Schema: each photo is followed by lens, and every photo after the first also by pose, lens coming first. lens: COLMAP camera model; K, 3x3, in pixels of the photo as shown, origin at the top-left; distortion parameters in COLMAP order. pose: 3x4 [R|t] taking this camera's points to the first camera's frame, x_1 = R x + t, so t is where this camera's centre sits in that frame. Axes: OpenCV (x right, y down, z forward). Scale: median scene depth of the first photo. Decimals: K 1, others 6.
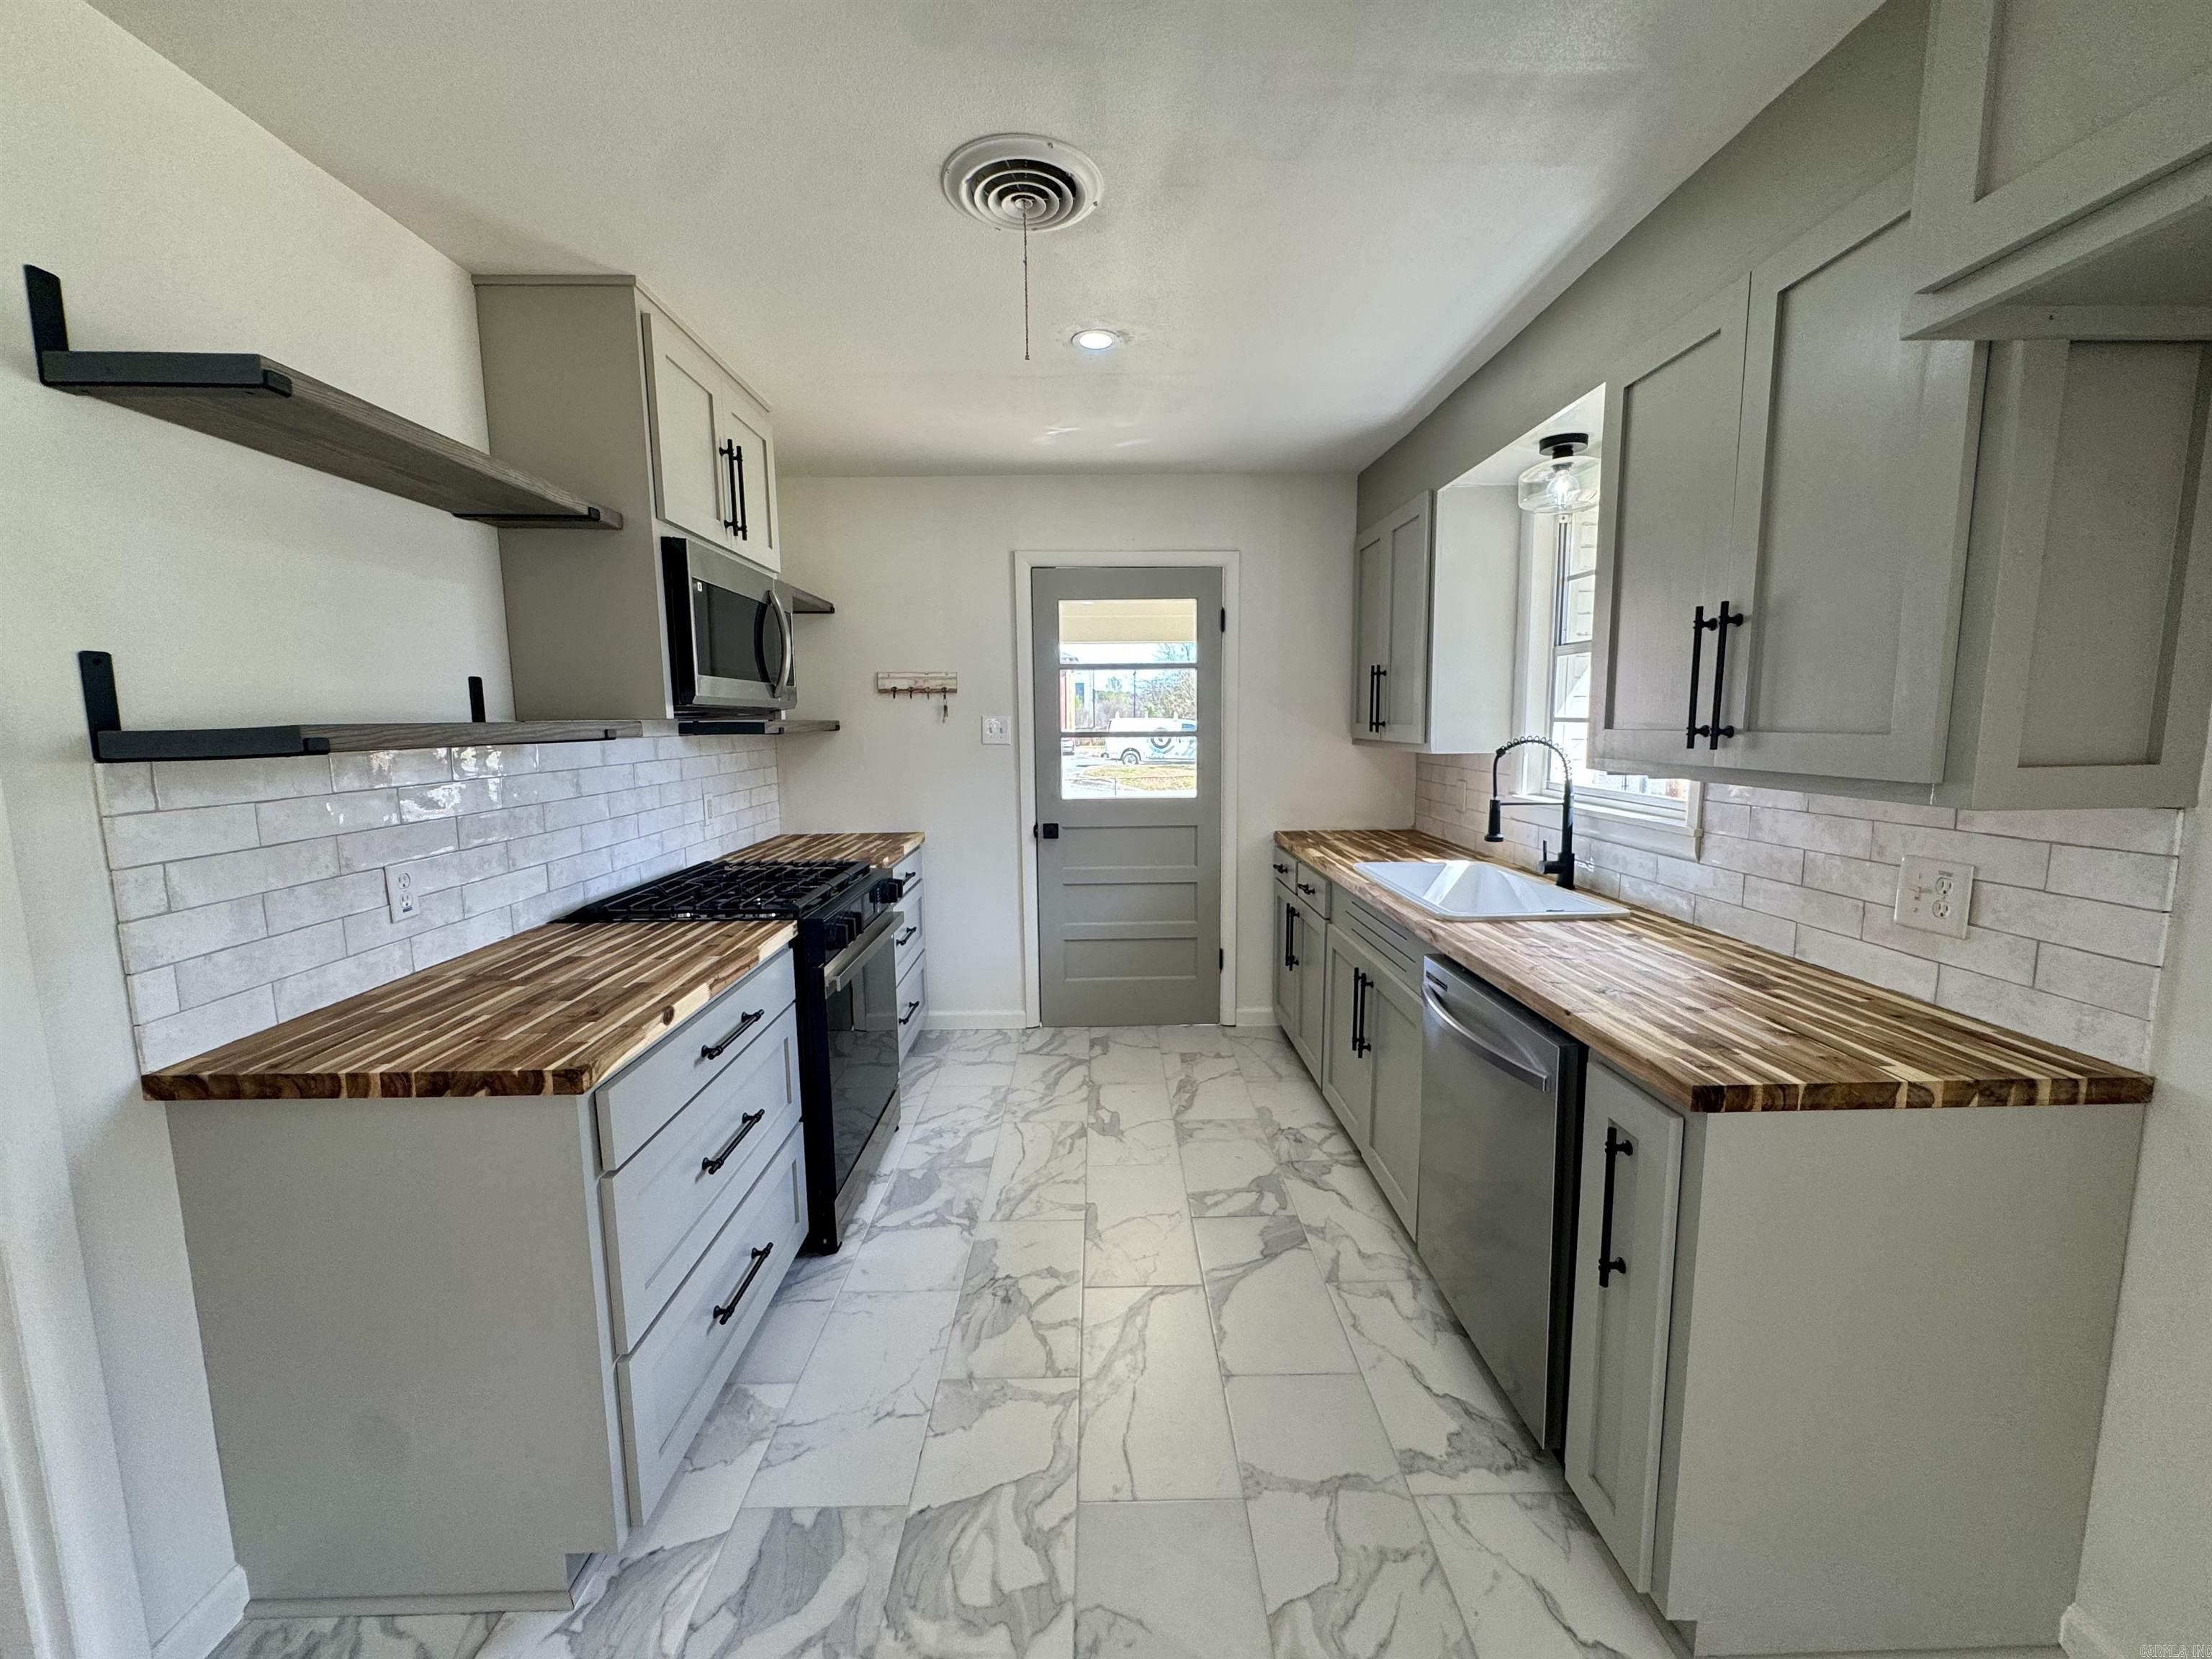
lens RADIAL K [[875.0, 0, 1106.0], [0, 875.0, 829.5], [0, 0, 1]] dist [-0.000652, -0.000194]
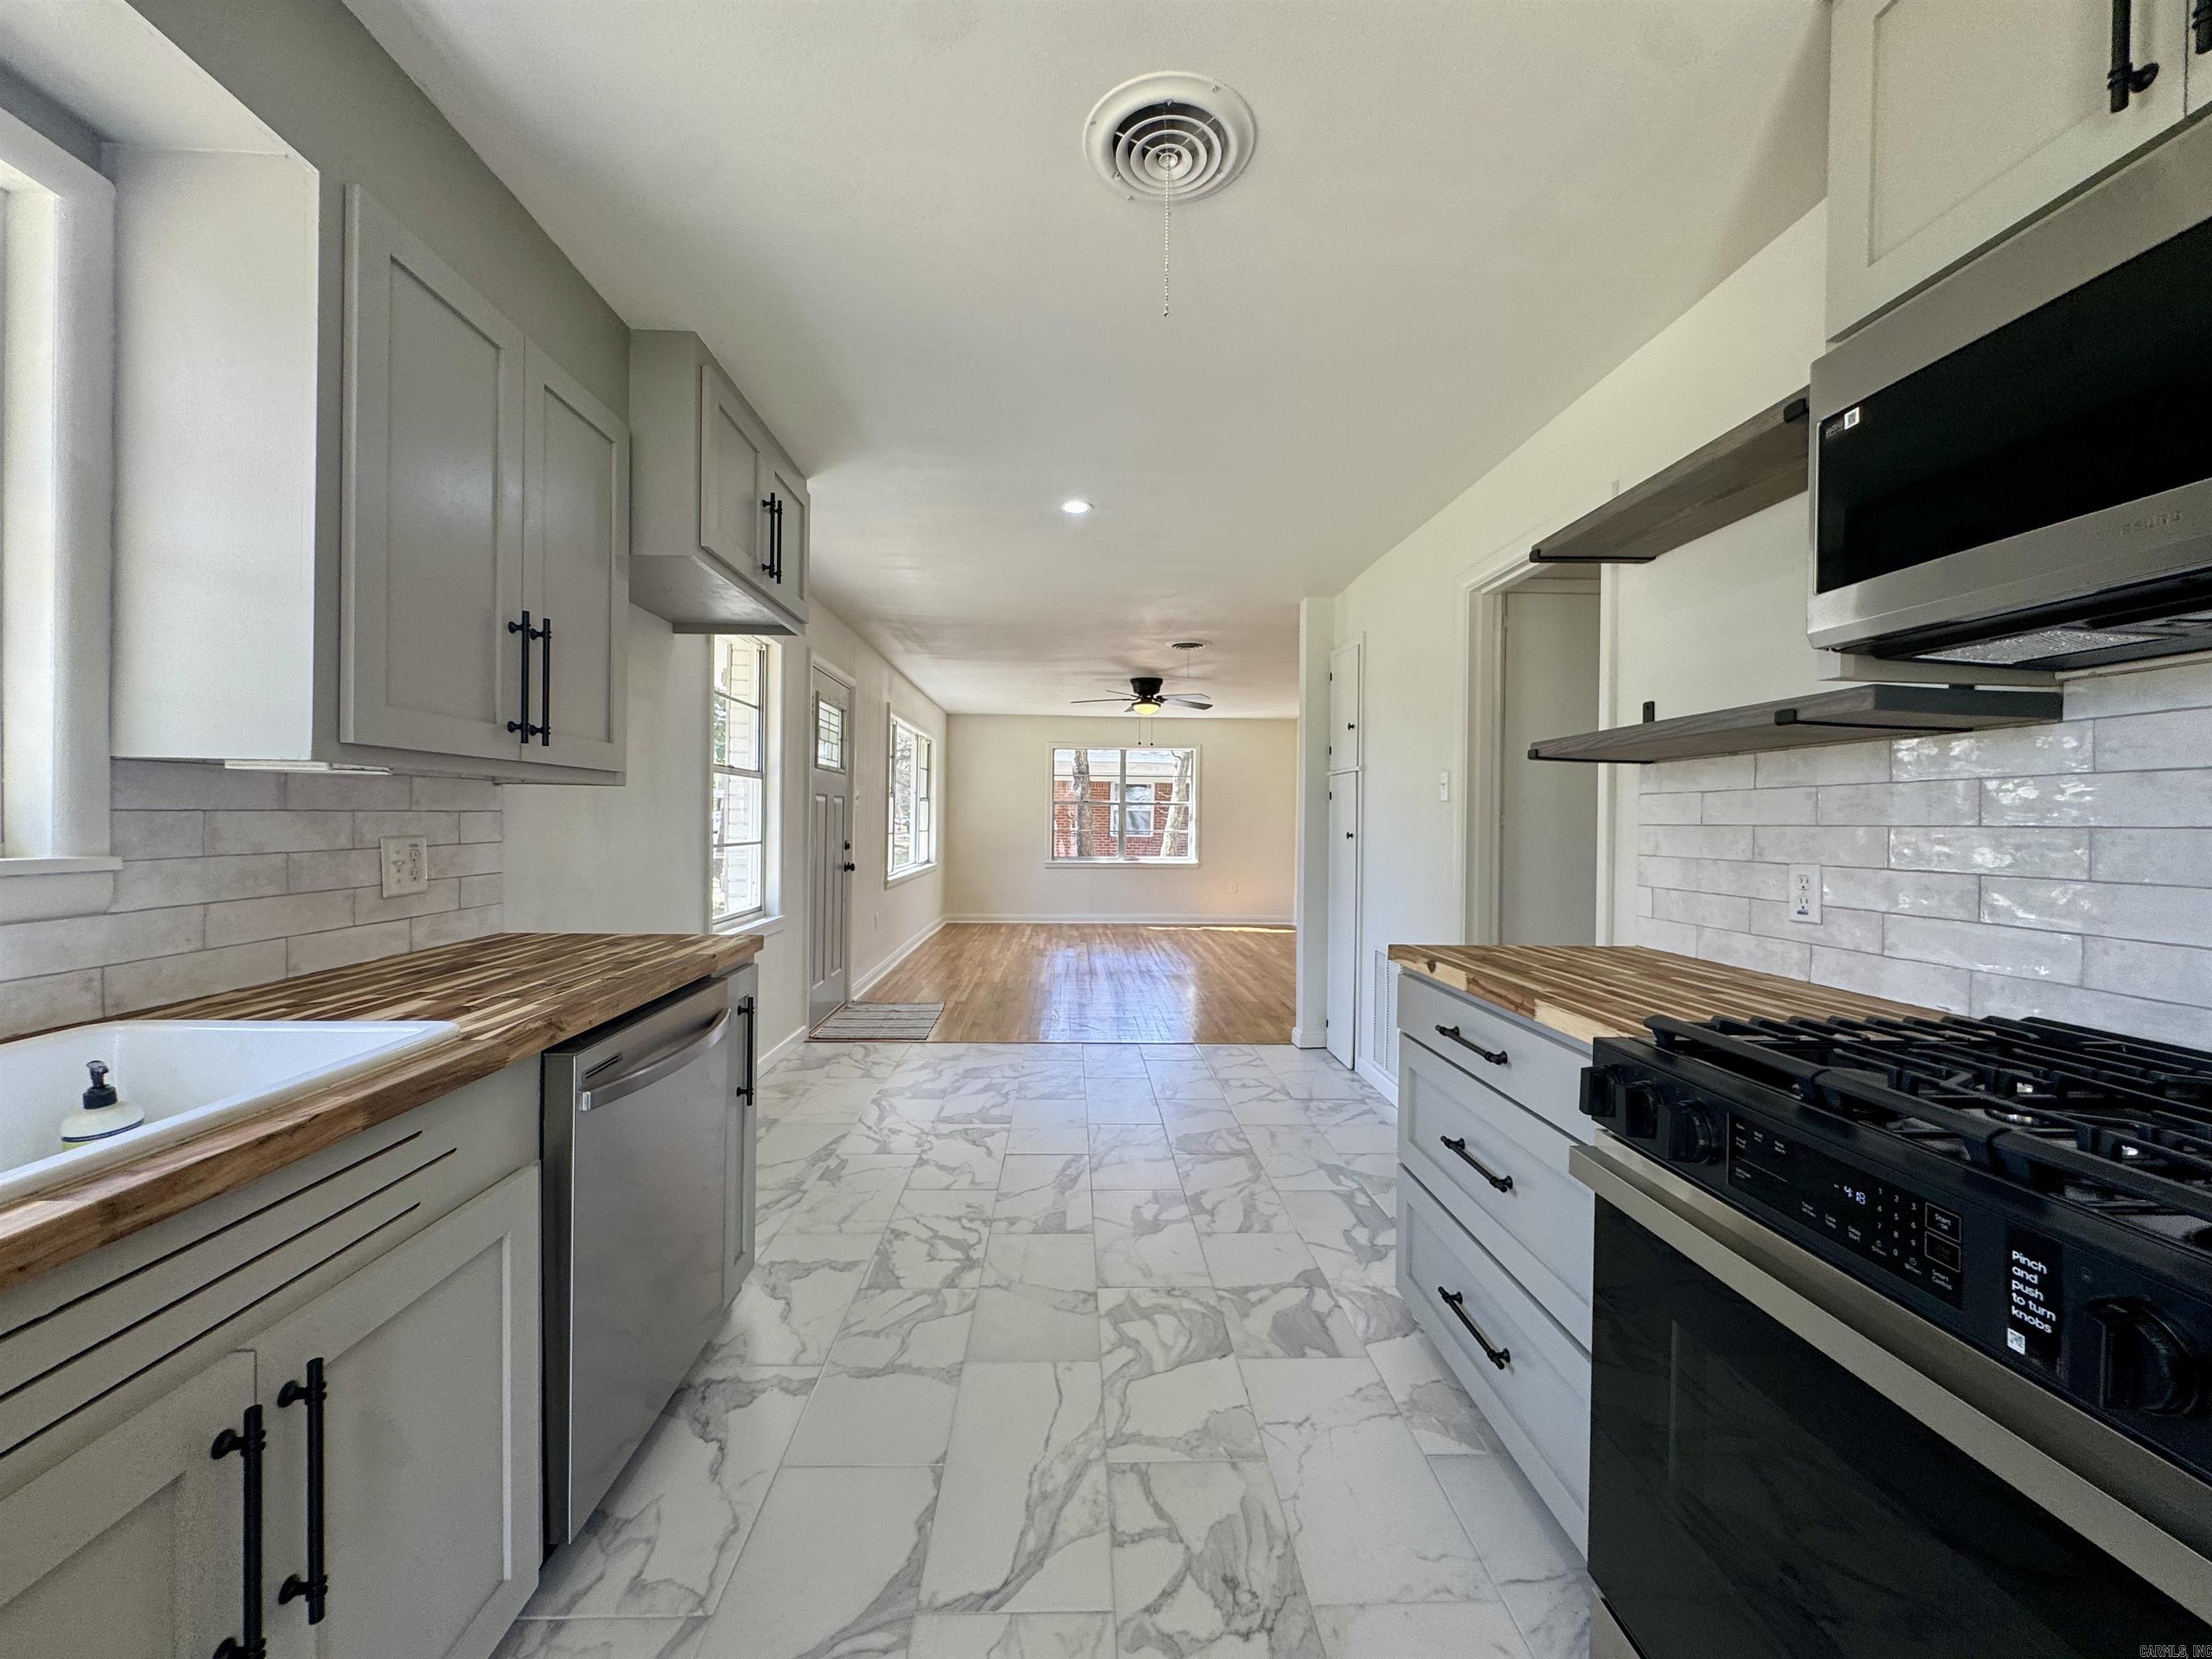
lens RADIAL K [[880.6, 0, 1104.4], [0, 880.6, 824.6], [0, 0, 1]] dist [-0.000445, -0.000999]
pose [[-0.999600, -0.001764, -0.028219, -0.000685], [-0.005439, 0.991406, 0.130708, -0.090626], [0.027746, 0.130810, -0.991019, 1.370085]]
